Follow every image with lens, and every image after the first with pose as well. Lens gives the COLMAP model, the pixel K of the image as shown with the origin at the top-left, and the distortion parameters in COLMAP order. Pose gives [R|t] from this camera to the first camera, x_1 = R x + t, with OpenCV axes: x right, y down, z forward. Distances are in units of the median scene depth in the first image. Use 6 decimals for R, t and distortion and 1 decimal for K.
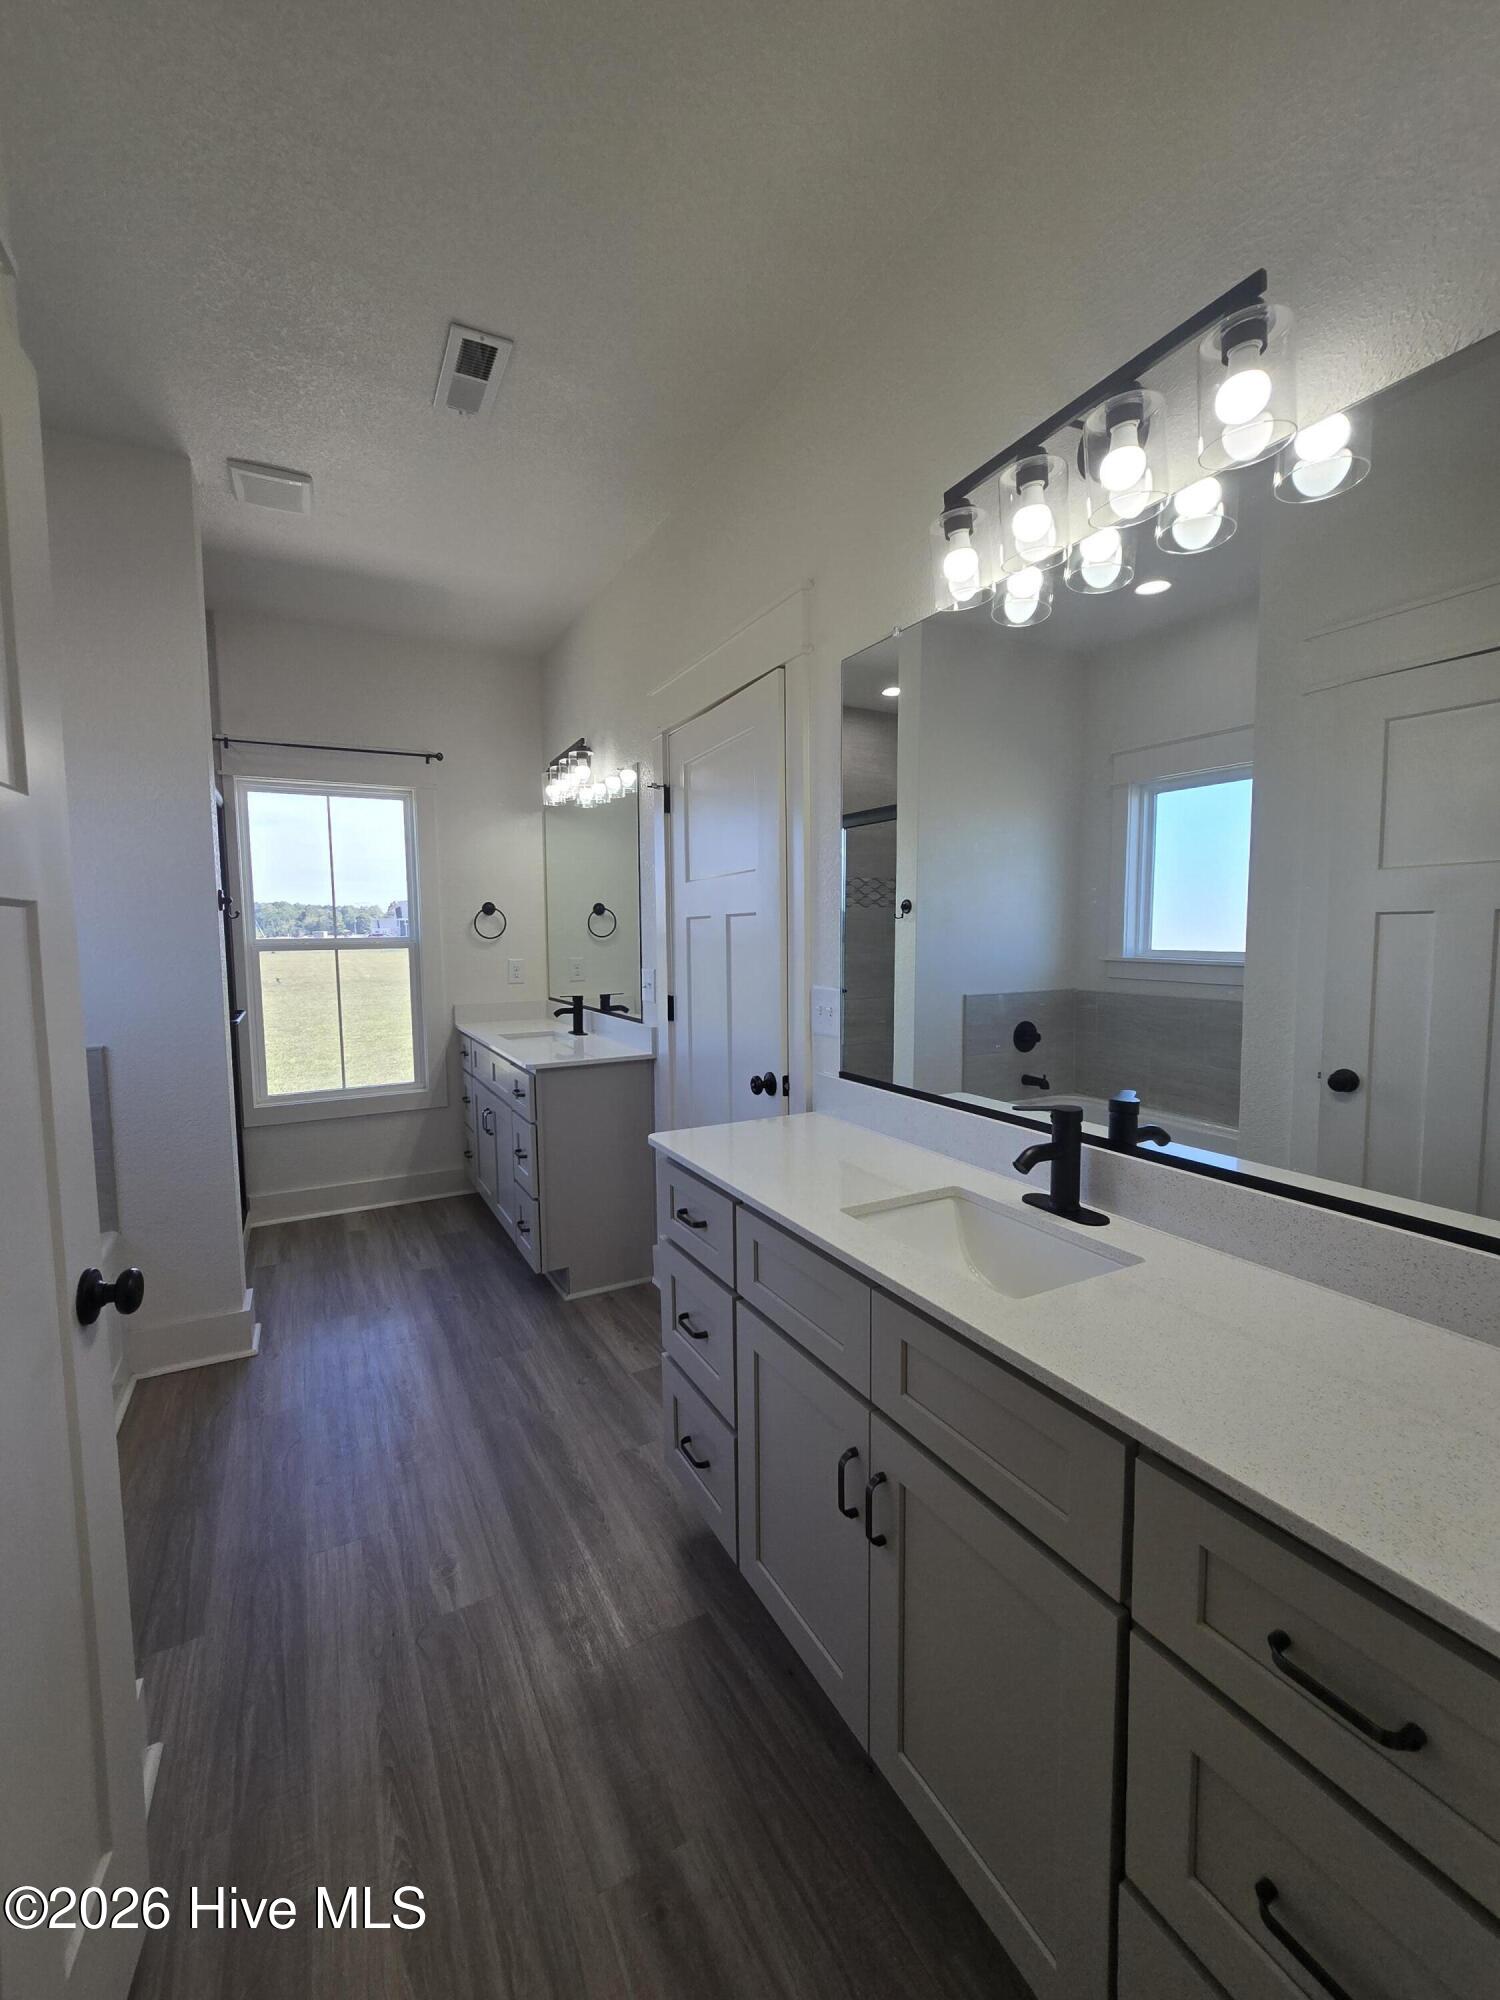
lens RADIAL K [[809.8, 0, 750.0], [0, 809.8, 1000.0], [0, 0, 1]] dist [-0.000770, -0.000030]
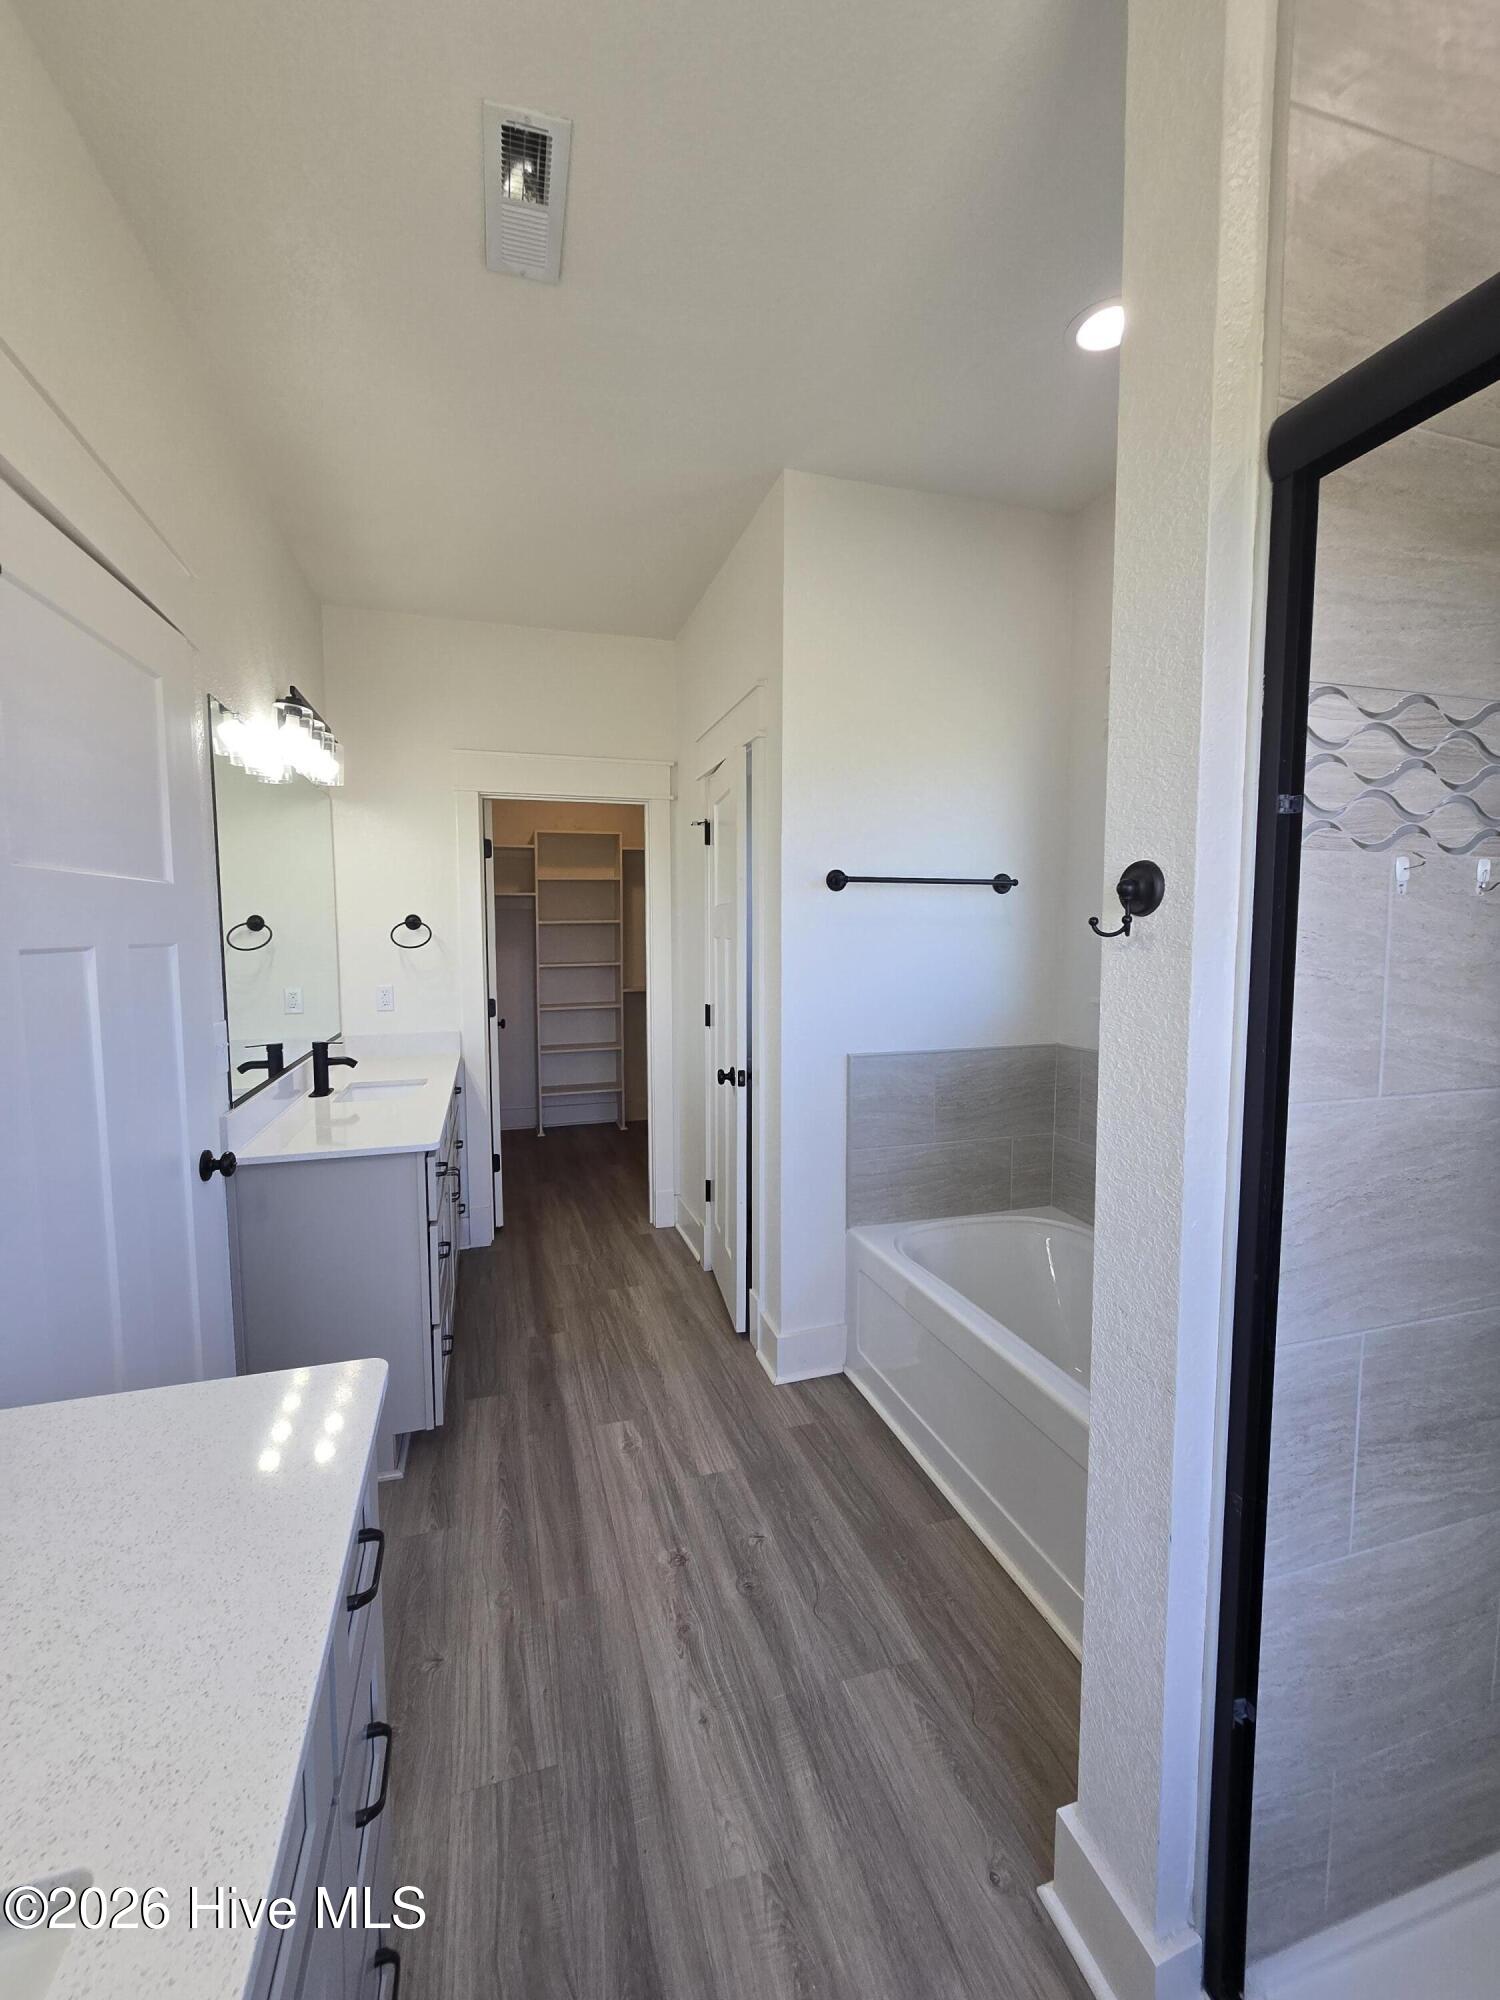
lens RADIAL K [[809.8, 0, 750.0], [0, 809.8, 1000.0], [0, 0, 1]] dist [-0.000770, -0.000030]
pose [[-0.981140, -0.006641, 0.193185, -0.696995], [0.024841, 0.986791, 0.160082, -0.172707], [-0.191696, 0.161862, -0.968015, 1.808828]]
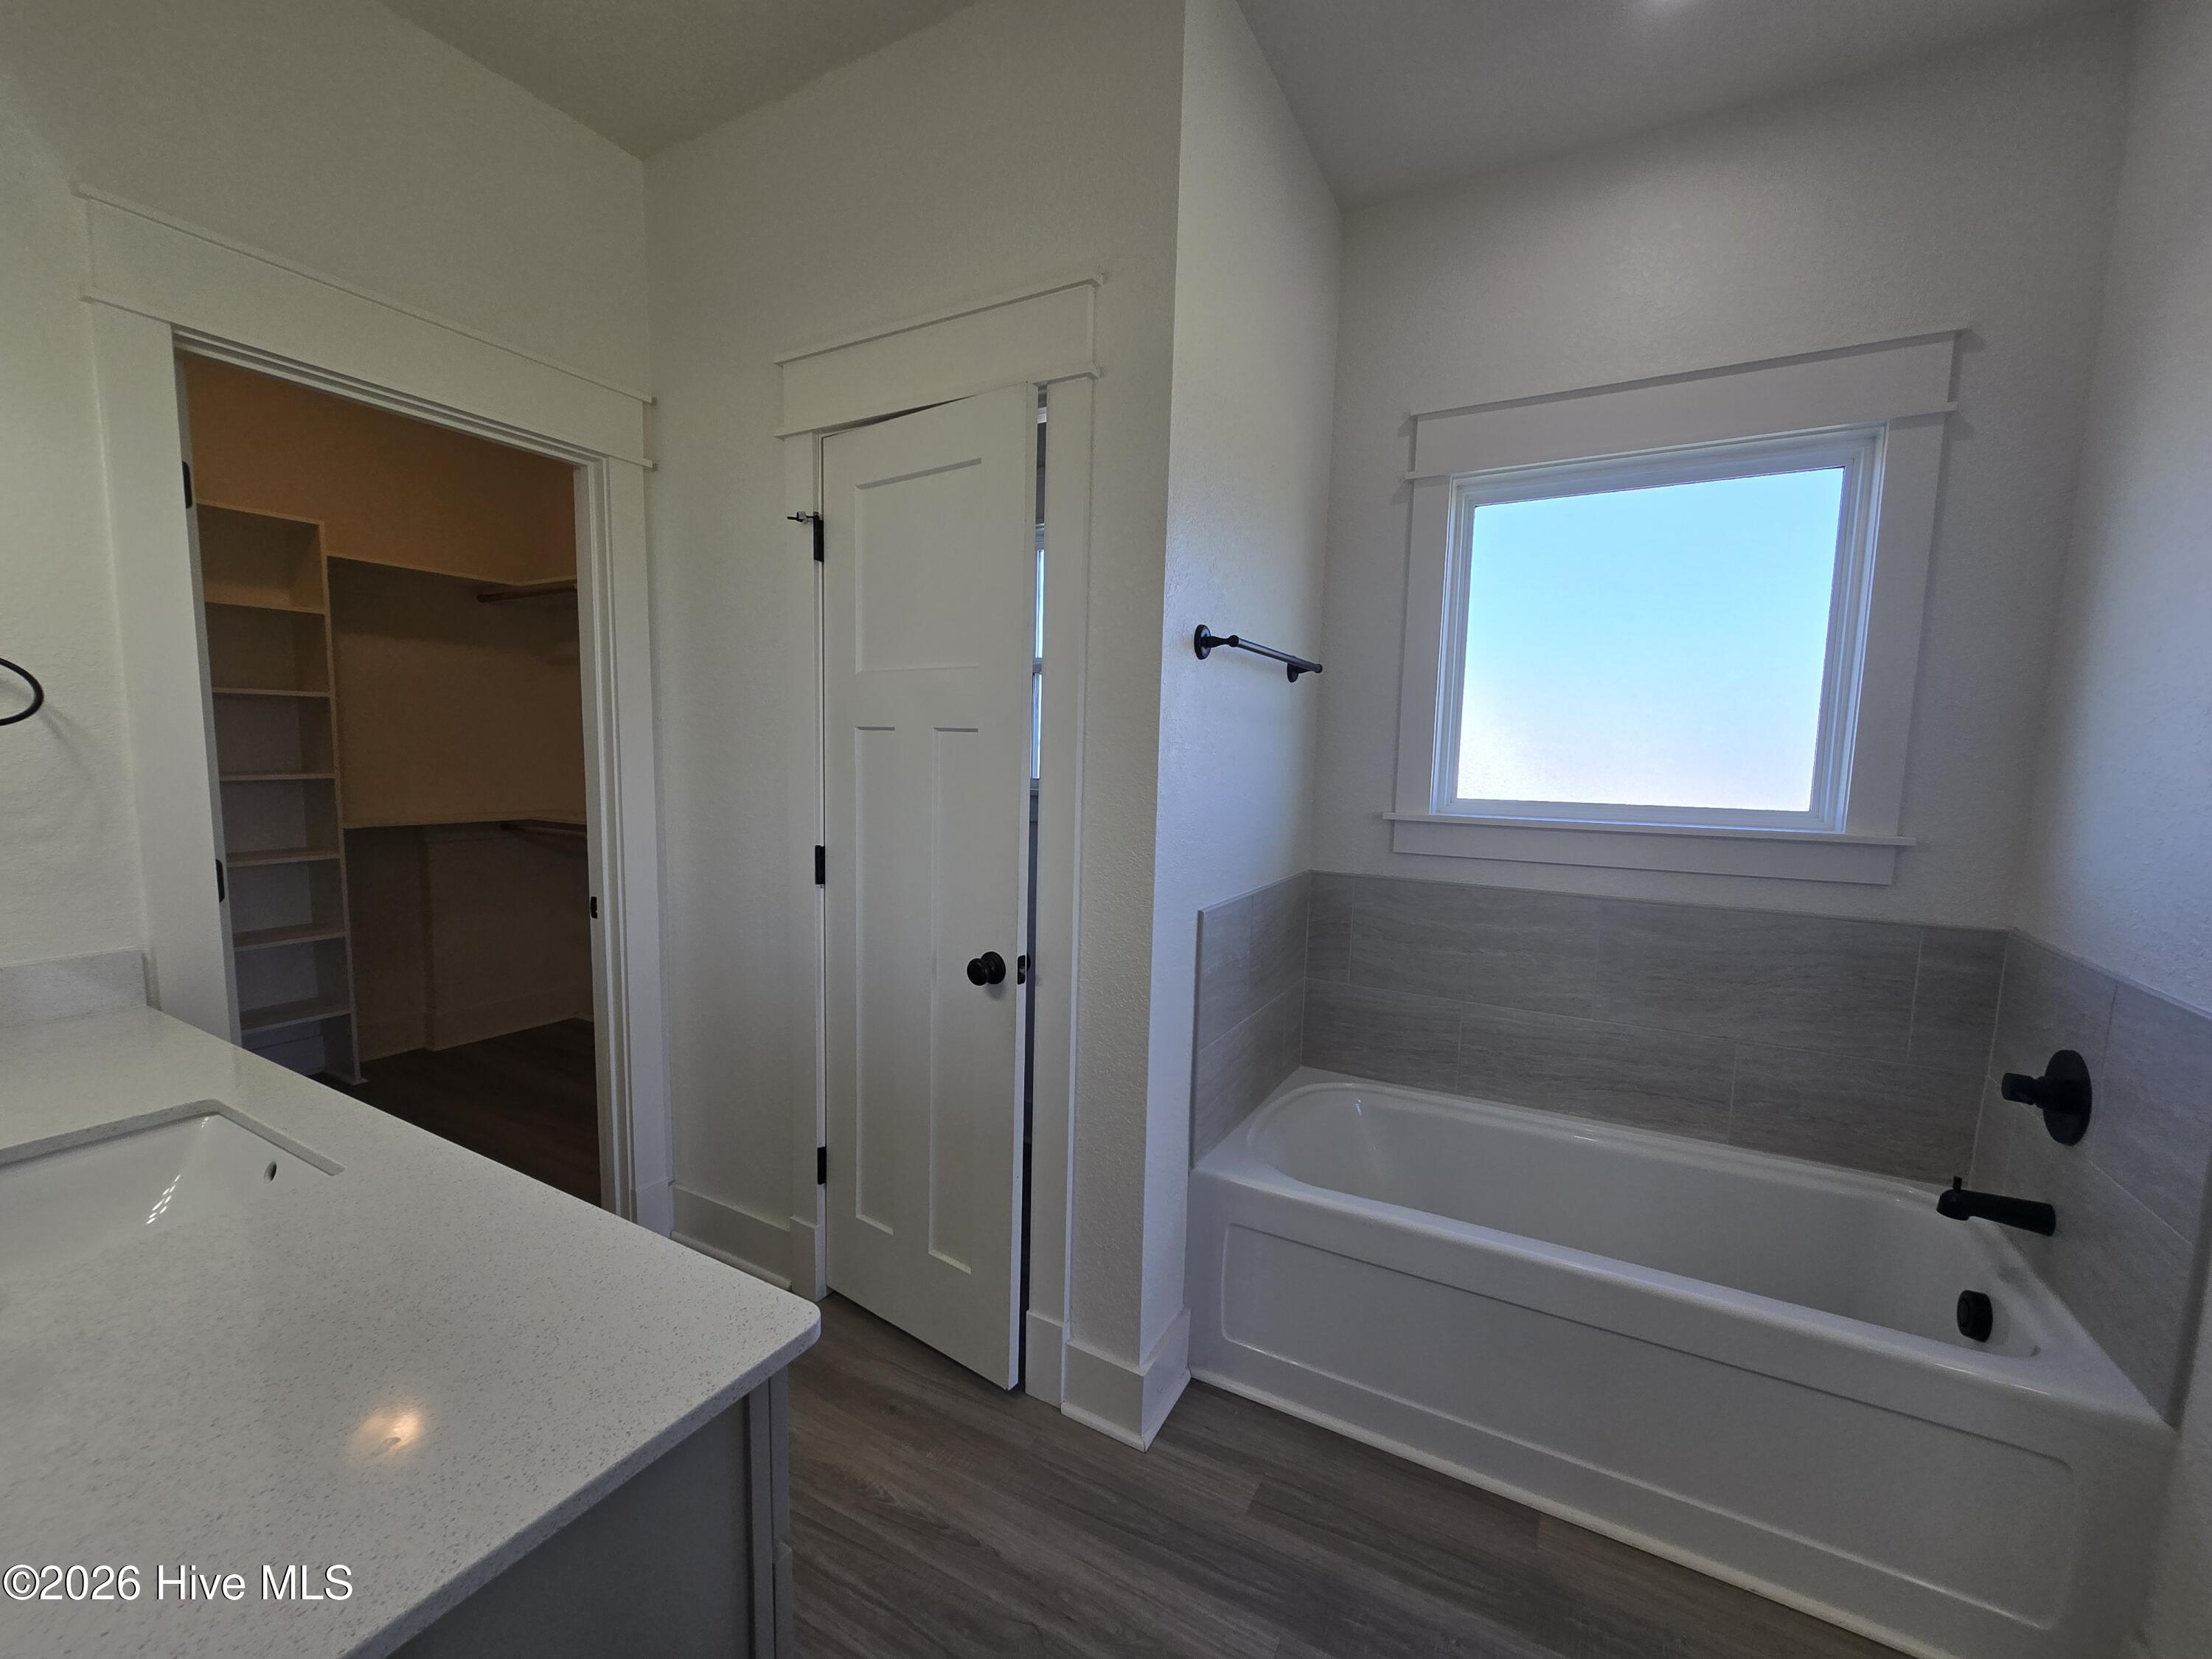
lens RADIAL K [[895.6, 0, 1101.7], [0, 895.6, 855.4], [0, 0, 1]] dist [-0.000770, -0.000030]
pose [[-0.850240, 0.052577, -0.523763, -0.034949], [-0.057504, 0.979768, 0.191699, -0.109291], [0.523245, 0.193108, -0.830014, 1.267248]]
